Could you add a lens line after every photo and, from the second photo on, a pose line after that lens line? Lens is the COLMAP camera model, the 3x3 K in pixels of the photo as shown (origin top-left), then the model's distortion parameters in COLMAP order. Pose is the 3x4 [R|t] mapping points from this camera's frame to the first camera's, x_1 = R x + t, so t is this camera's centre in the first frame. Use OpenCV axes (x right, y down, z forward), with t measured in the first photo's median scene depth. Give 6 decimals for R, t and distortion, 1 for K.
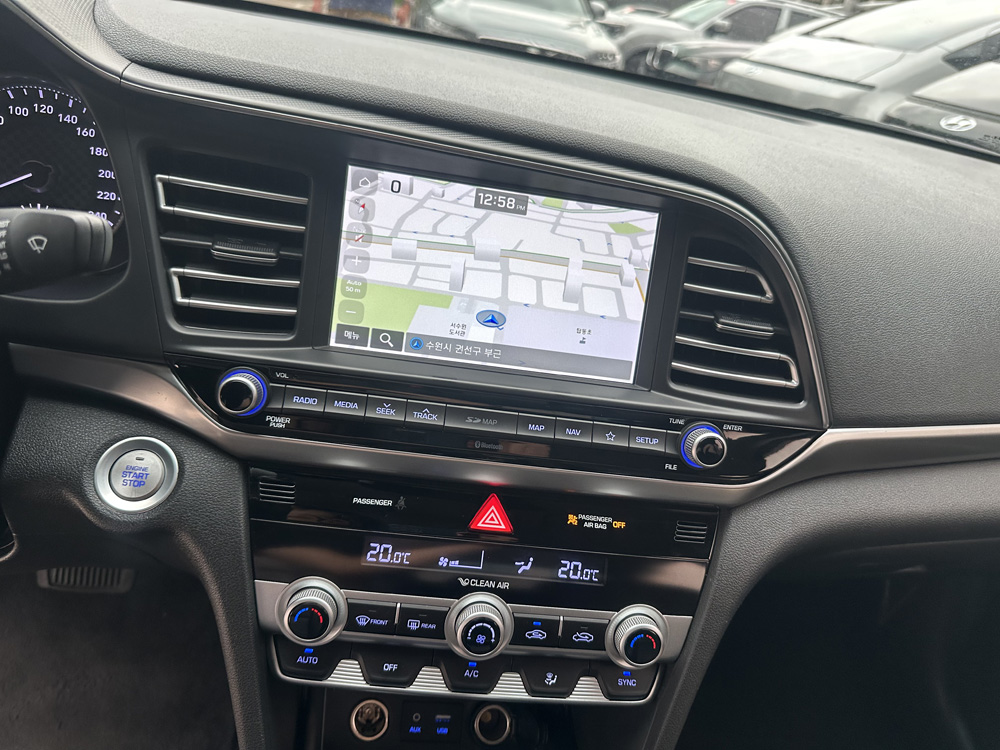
lens RADIAL K [[714.0, 0, 480.5], [0, 714.0, 370.3], [0, 0, 1]] dist [0.104671, -0.129787]
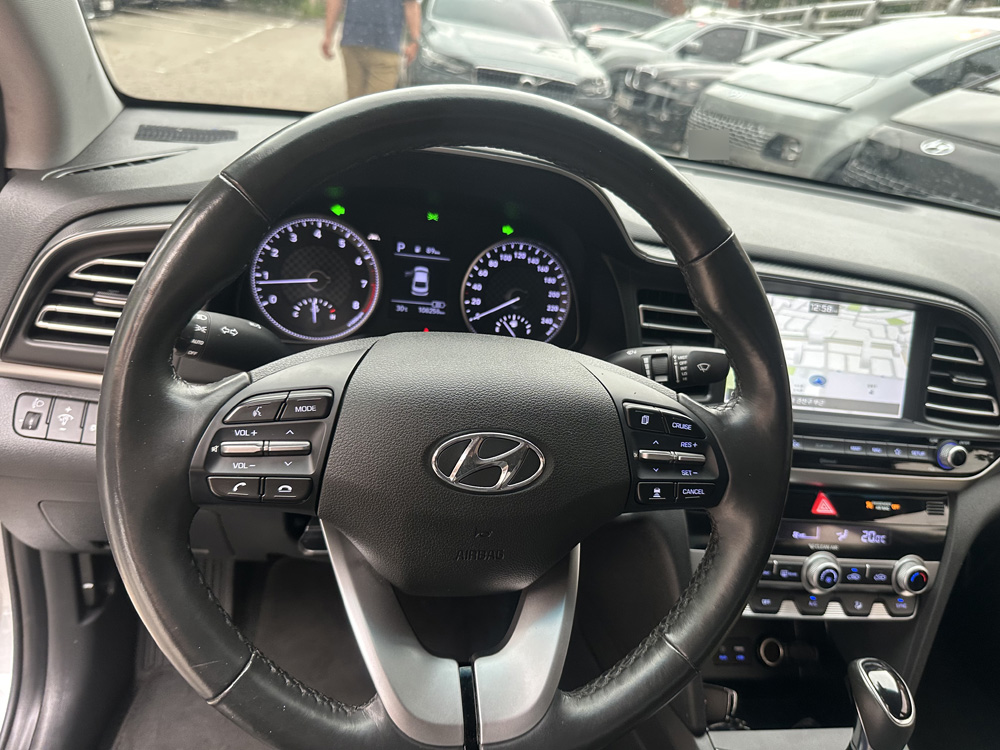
lens RADIAL K [[724.2, 0, 500.0], [0, 724.2, 375.0], [0, 0, 1]] dist [-0.007113, 0.001092]
pose [[0.998276, -0.035893, 0.046435, -0.754618], [0.036631, 0.999214, -0.015148, -0.085207], [-0.045855, 0.016823, 0.998806, -0.564952]]
